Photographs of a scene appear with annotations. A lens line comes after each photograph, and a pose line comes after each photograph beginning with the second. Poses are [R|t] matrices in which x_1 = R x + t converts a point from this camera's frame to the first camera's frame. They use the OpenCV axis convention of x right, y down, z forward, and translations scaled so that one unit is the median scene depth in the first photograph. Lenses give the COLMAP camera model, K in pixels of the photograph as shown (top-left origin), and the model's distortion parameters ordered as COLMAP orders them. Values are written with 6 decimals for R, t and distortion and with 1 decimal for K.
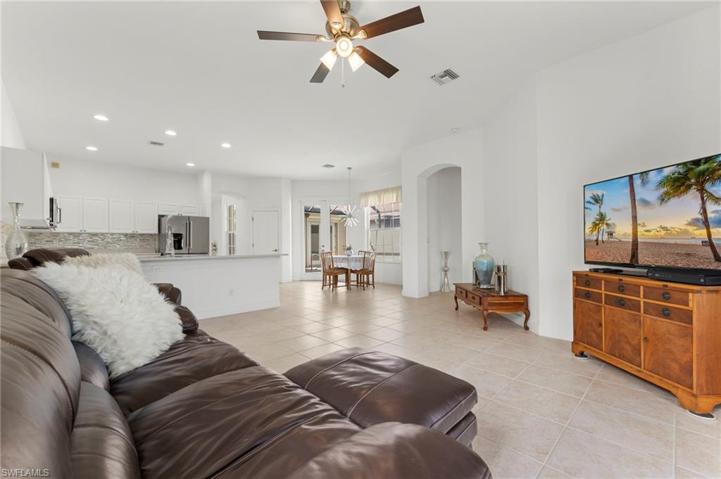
lens RADIAL K [[298.8, 0, 360.5], [0, 298.8, 239.5], [0, 0, 1]] dist [-0.000054, -0.000023]
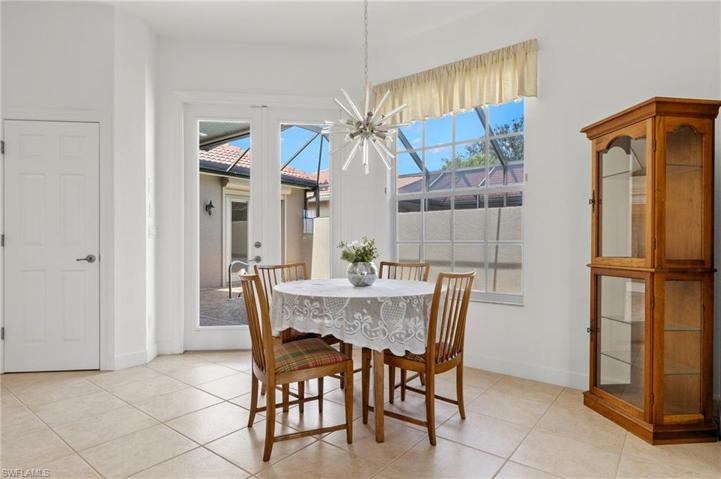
lens RADIAL K [[402.4, 0, 360.5], [0, 402.4, 239.5], [0, 0, 1]] dist [-0.001358, -0.000264]
pose [[0.990819, 0.008720, 0.134910, -0.074234], [-0.010303, 0.999886, 0.011041, 0.010362], [-0.134799, -0.012329, 0.990796, 0.555724]]
